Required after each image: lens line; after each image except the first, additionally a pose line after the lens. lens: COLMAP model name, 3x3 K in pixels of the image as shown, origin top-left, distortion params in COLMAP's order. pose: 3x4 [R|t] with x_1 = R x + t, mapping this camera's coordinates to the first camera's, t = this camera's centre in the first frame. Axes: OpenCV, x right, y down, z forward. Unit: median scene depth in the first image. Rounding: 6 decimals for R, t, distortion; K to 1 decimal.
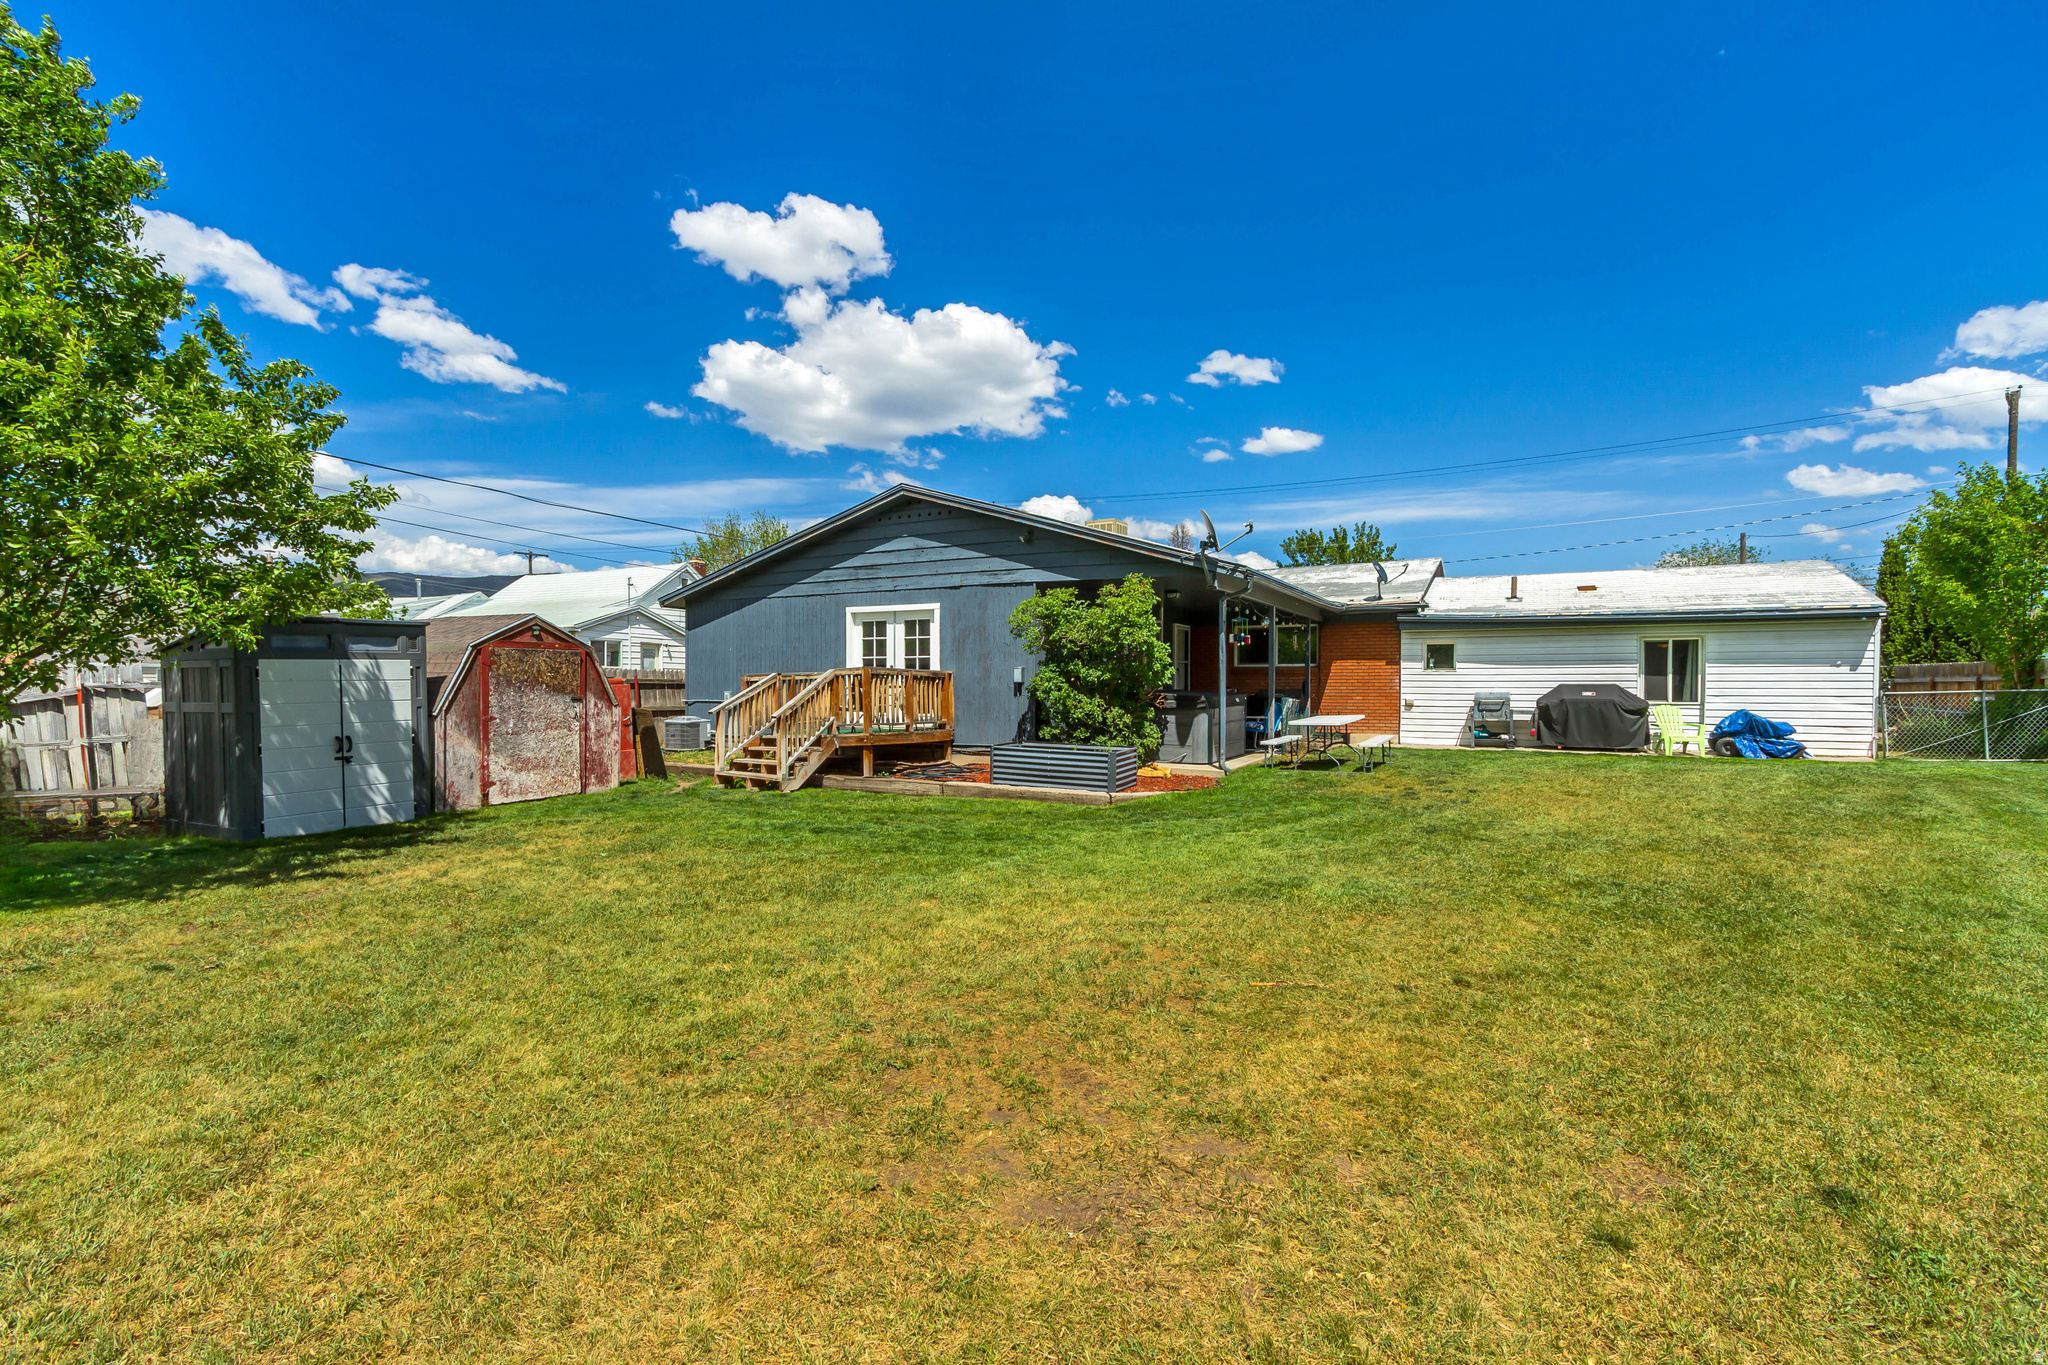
lens RADIAL K [[937.4, 0, 1021.0], [0, 937.4, 679.8], [0, 0, 1]] dist [0.002290, 0.000032]
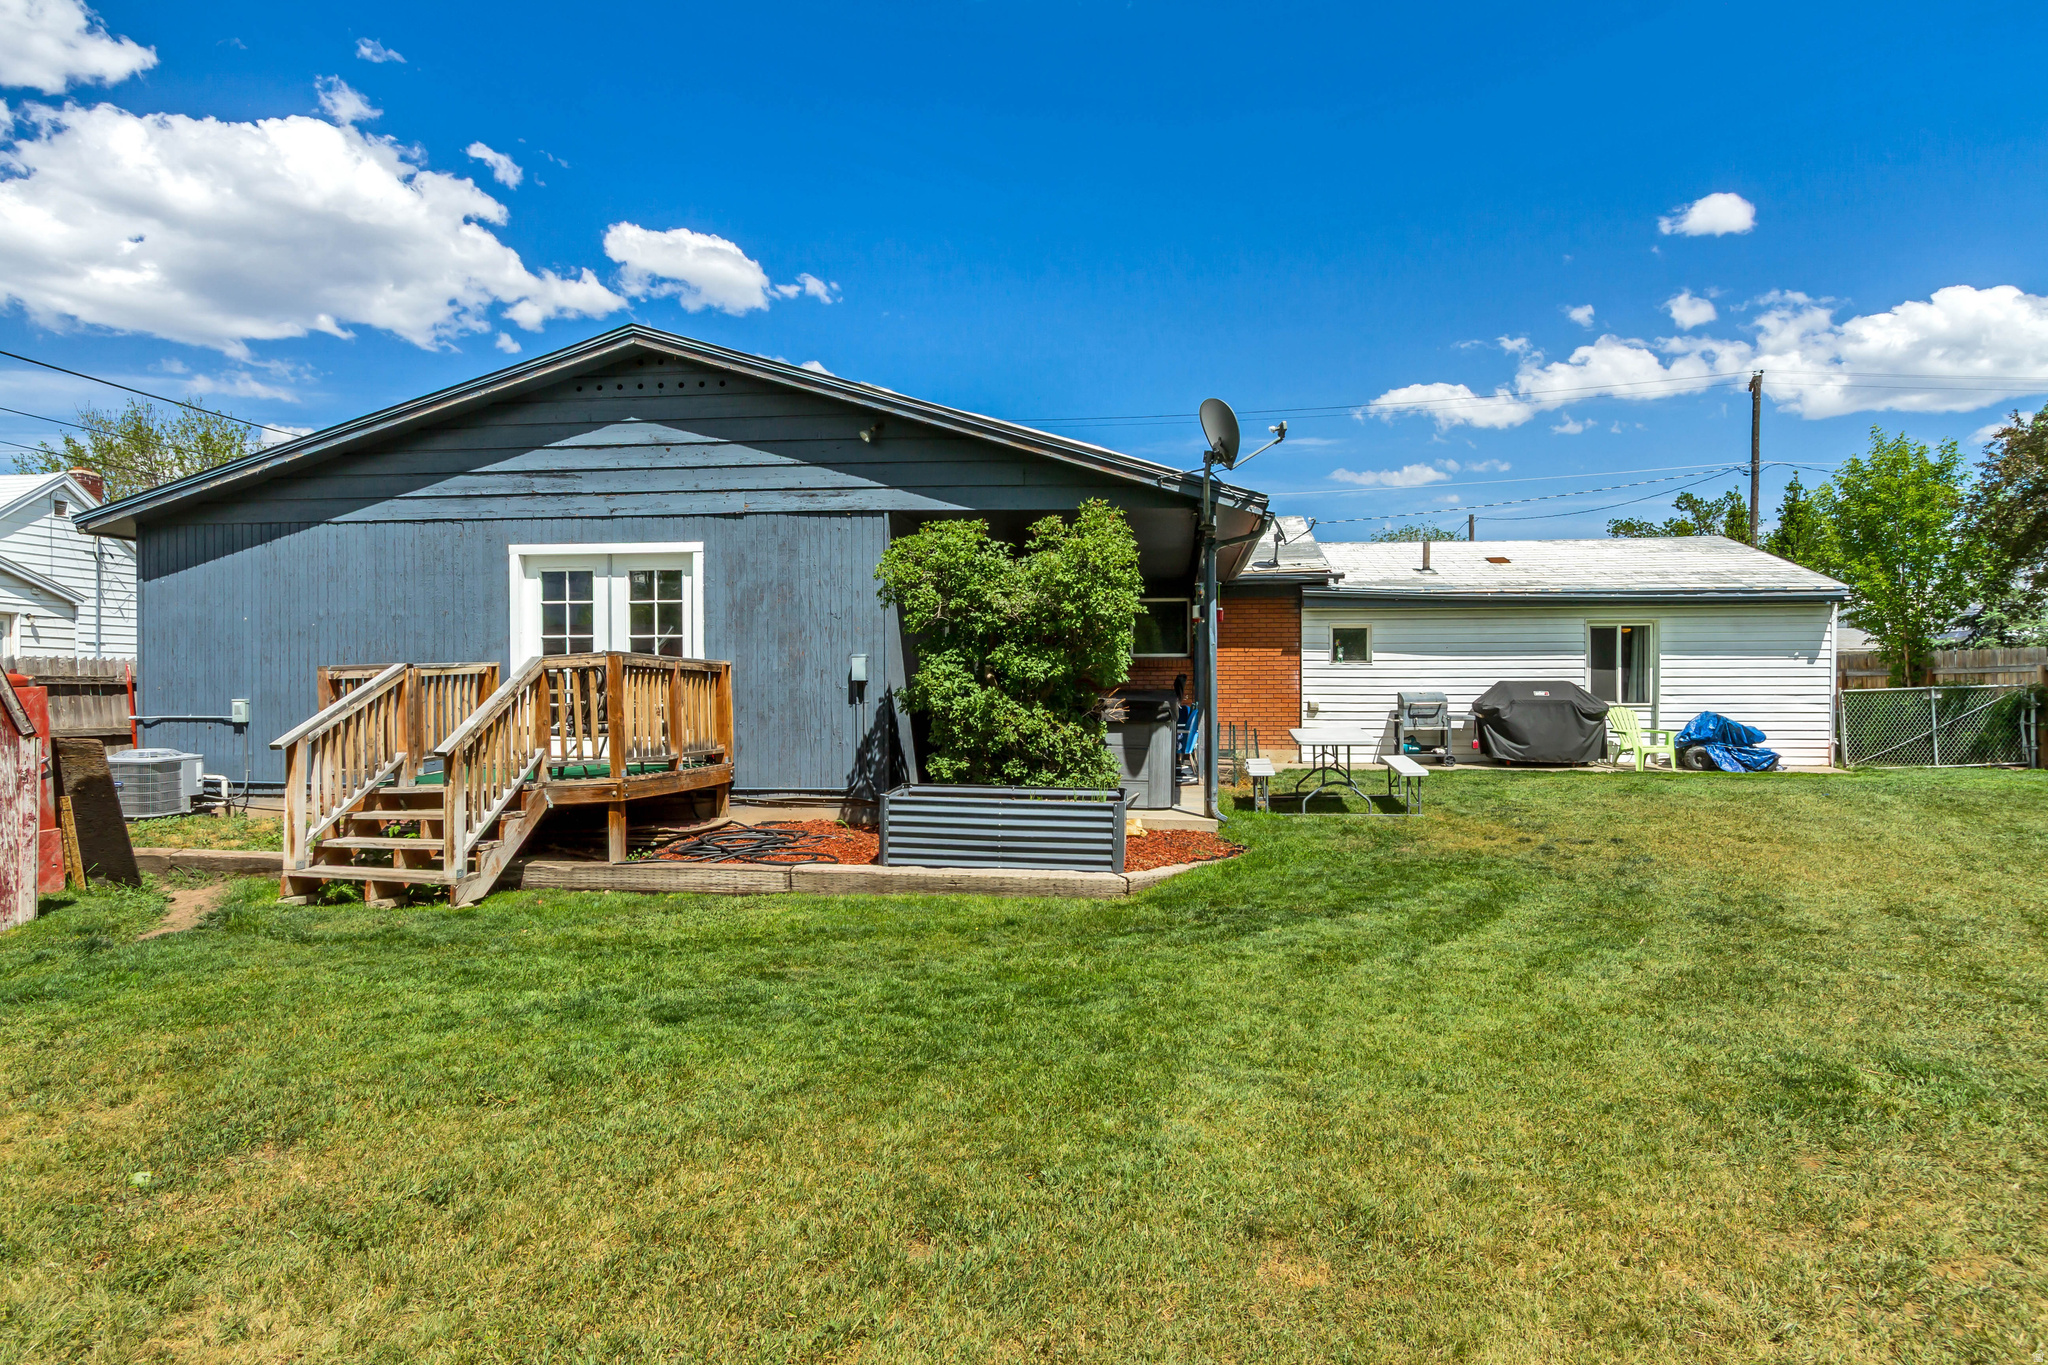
lens RADIAL K [[1183.1, 0, 1024.0], [0, 1183.1, 682.5], [0, 0, 1]] dist [0.028219, -0.030106]
pose [[0.934035, -0.003100, 0.357169, -0.161630], [0.001069, 0.999982, 0.005883, -0.000488], [-0.357181, -0.005113, 0.934021, 0.255941]]
